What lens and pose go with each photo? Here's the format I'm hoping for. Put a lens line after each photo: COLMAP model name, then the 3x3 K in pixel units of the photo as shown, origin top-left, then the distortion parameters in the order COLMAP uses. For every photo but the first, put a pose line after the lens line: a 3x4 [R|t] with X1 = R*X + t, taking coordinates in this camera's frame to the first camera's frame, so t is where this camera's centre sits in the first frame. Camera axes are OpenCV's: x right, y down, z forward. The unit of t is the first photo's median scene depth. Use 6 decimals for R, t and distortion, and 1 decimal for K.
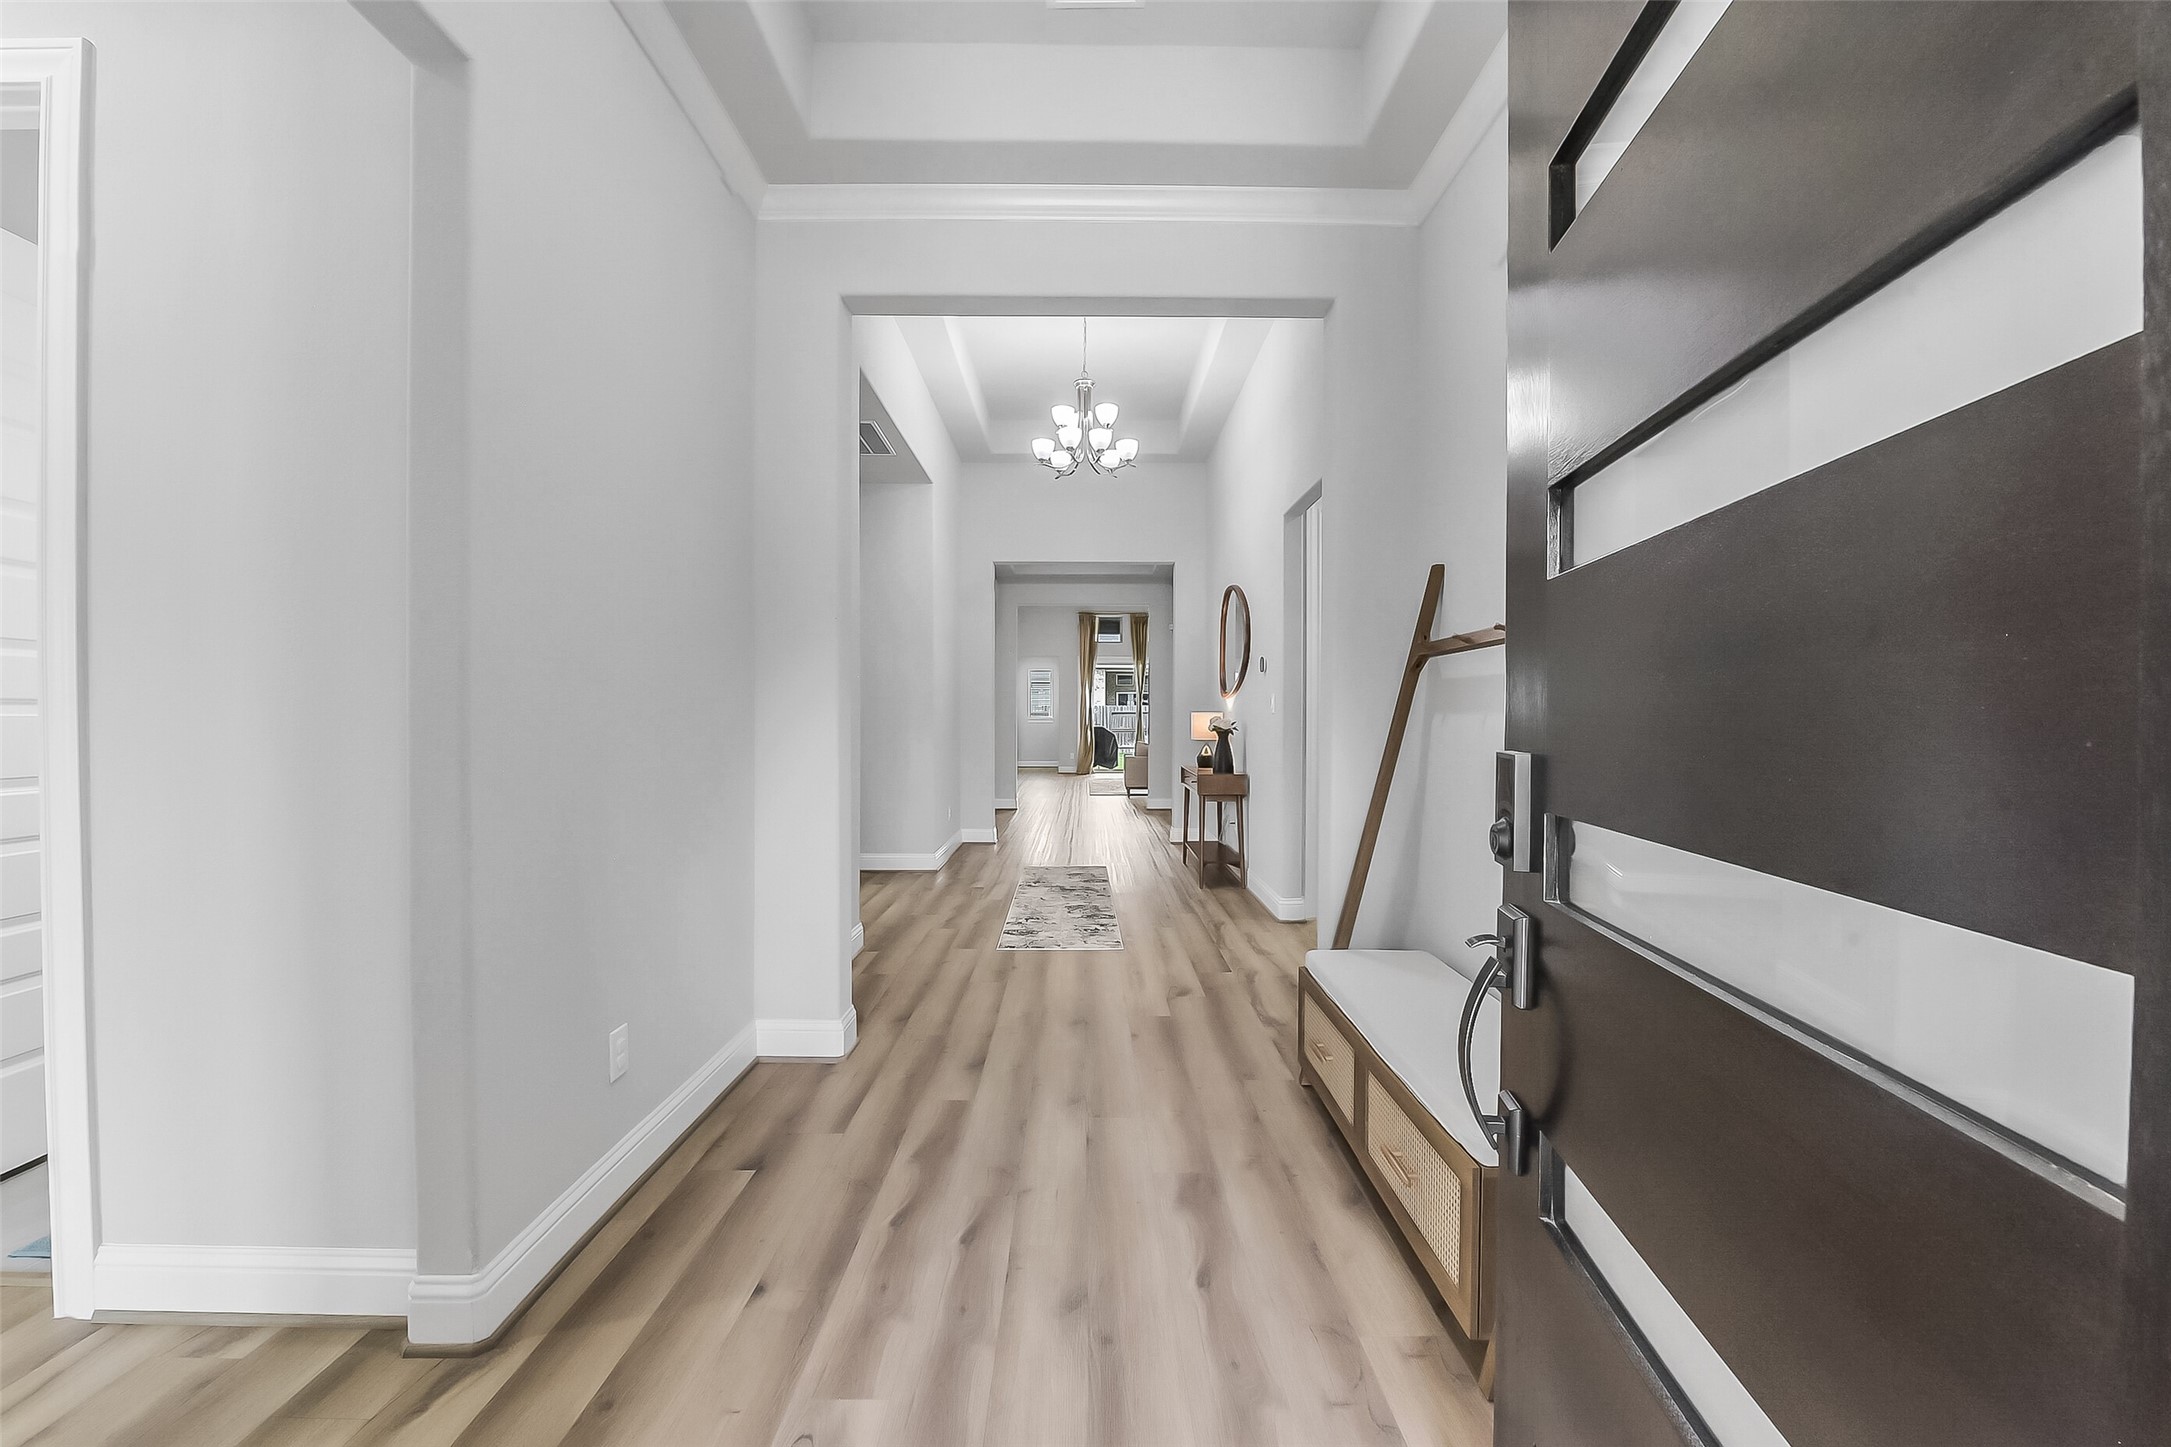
lens RADIAL K [[866.6, 0, 1085.1], [0, 866.6, 730.5], [0, 0, 1]] dist [-0.011782, -0.000312]
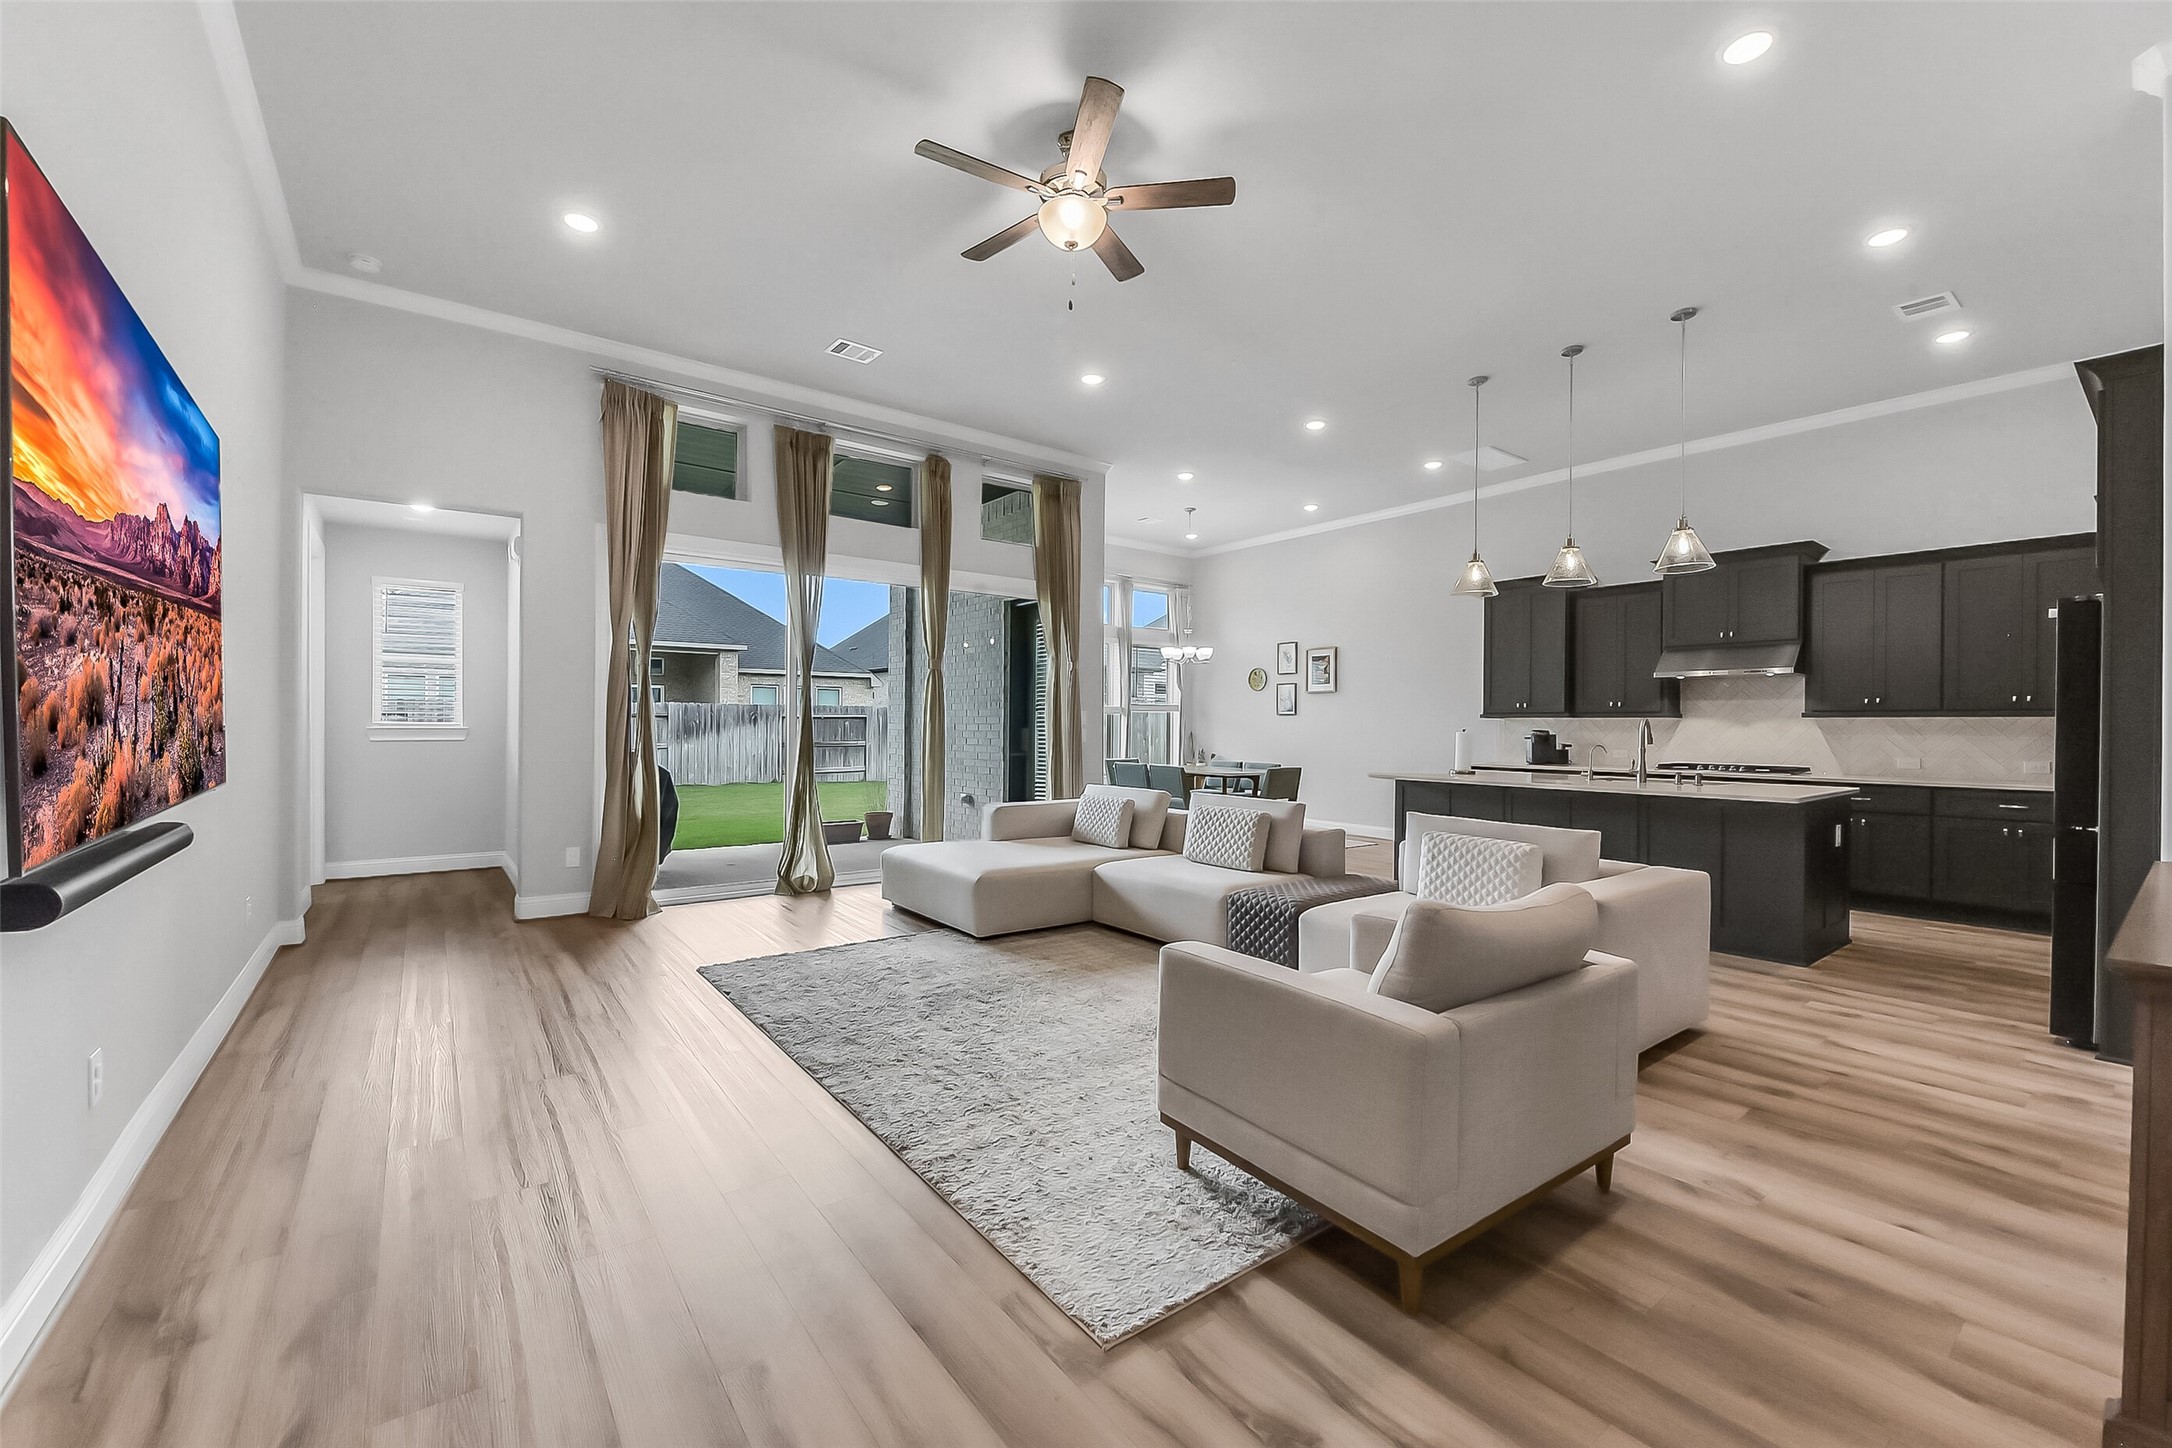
lens RADIAL K [[874.0, 0, 1089.5], [0, 874.0, 733.5], [0, 0, 1]] dist [-0.003478, -0.000506]
pose [[0.797814, -0.000631, 0.602903, -0.054933], [0.001325, 0.999999, -0.000707, -0.013330], [-0.602902, 0.001363, 0.797814, 0.649466]]
